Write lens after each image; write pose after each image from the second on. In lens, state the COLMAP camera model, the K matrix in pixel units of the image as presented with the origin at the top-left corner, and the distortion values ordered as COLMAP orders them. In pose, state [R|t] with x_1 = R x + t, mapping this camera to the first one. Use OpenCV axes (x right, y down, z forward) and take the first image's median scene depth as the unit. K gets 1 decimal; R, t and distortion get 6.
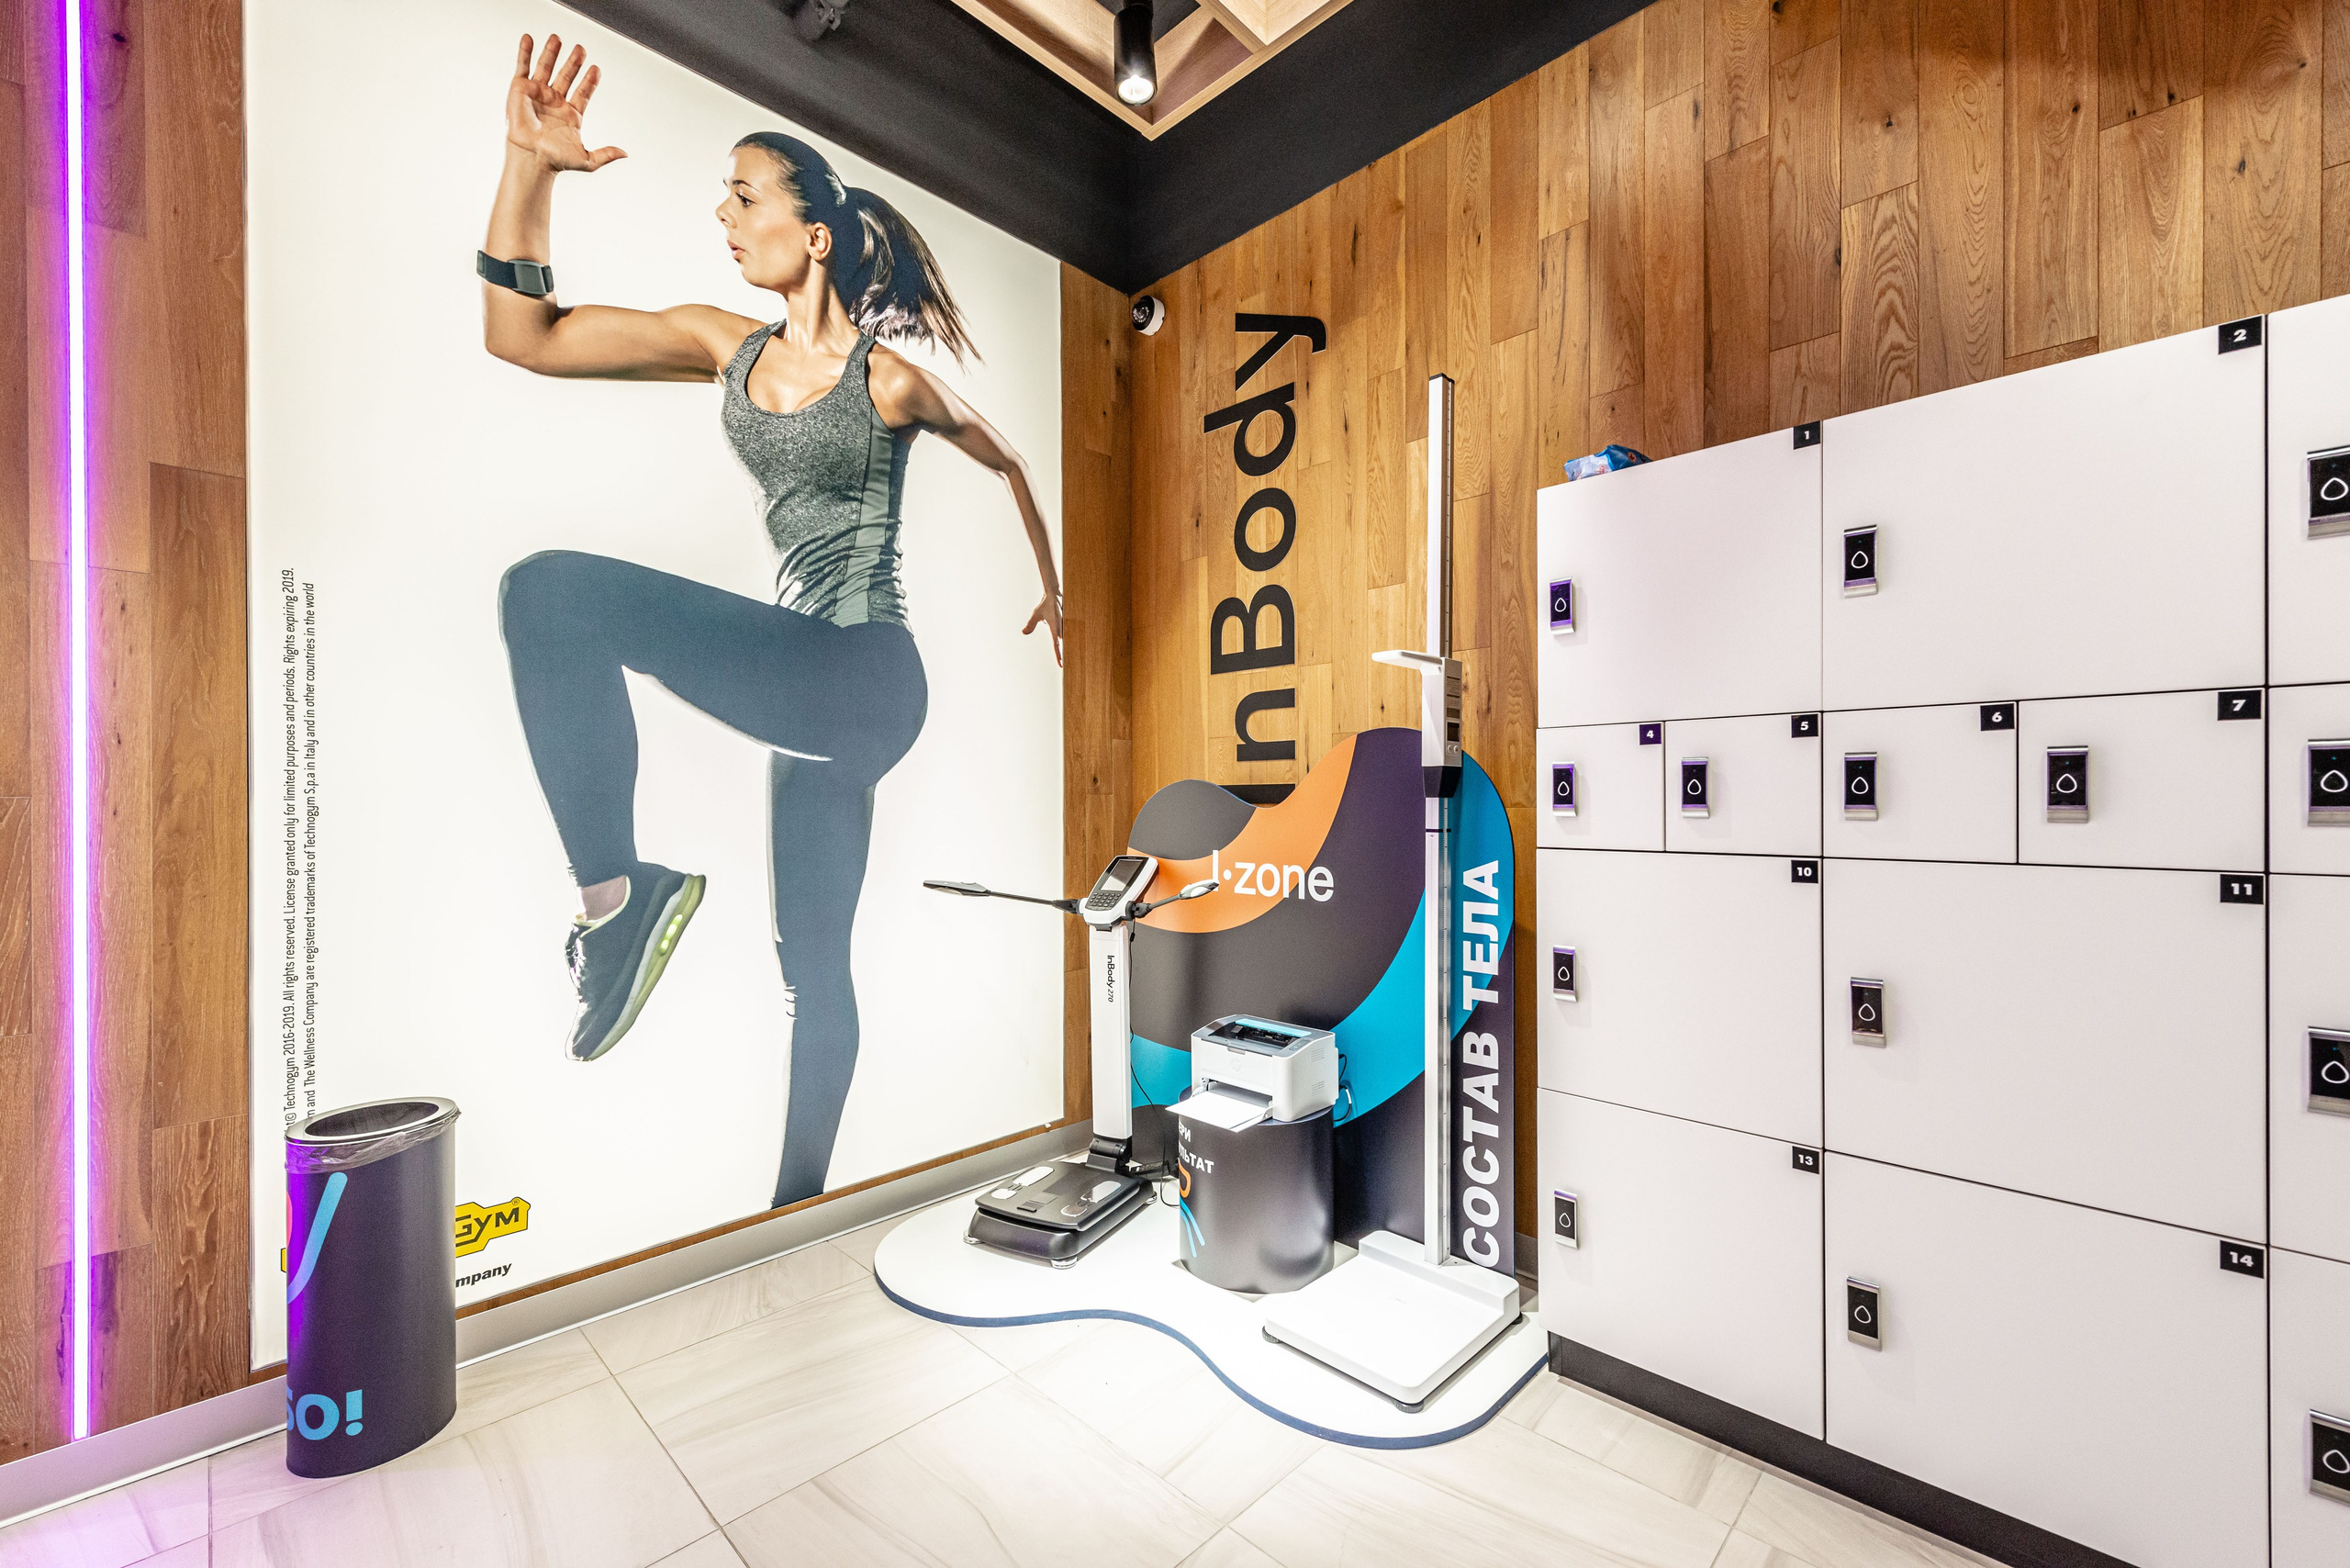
lens RADIAL K [[949.4, 0, 1136.2], [0, 949.4, 794.4], [0, 0, 1]] dist [0.022484, -0.008393]
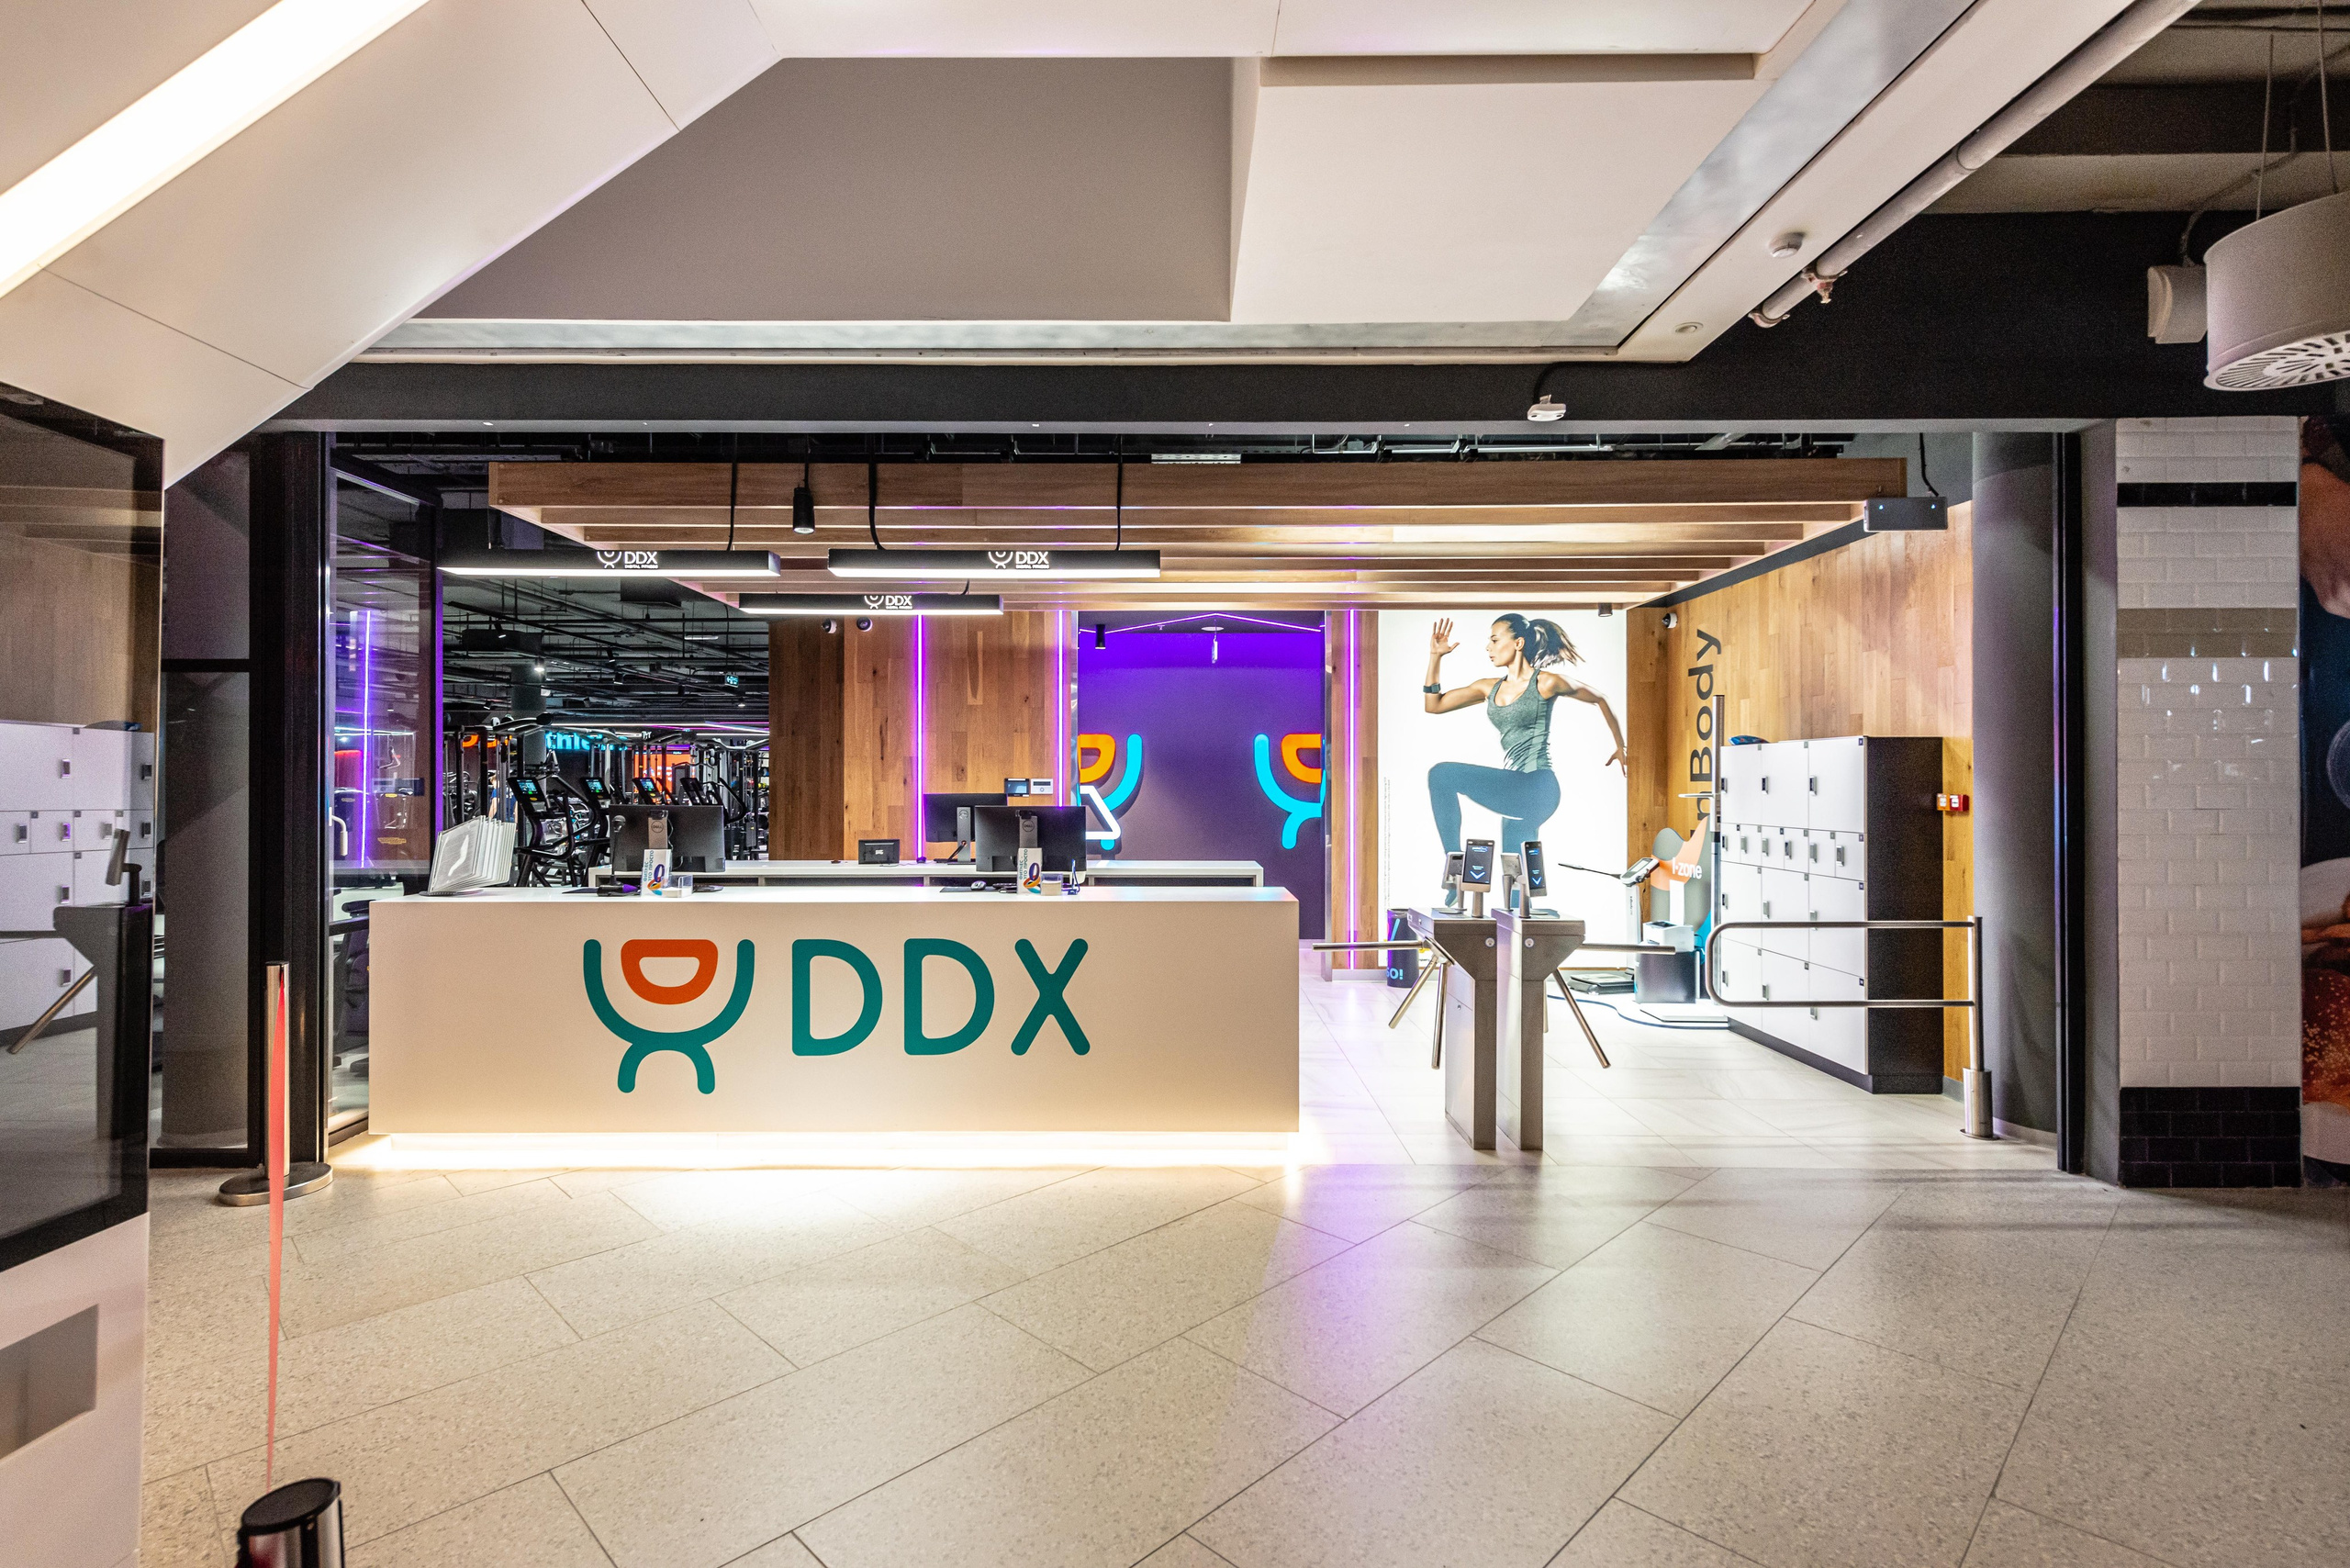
lens RADIAL K [[1161.7, 0, 1182.2], [0, 1161.7, 762.0], [0, 0, 1]] dist [0.033925, -0.028392]
pose [[0.720719, 0.008082, -0.693180, 1.367985], [0.002200, 0.999900, 0.013946, -0.256071], [0.693223, -0.011576, 0.720630, -2.242561]]
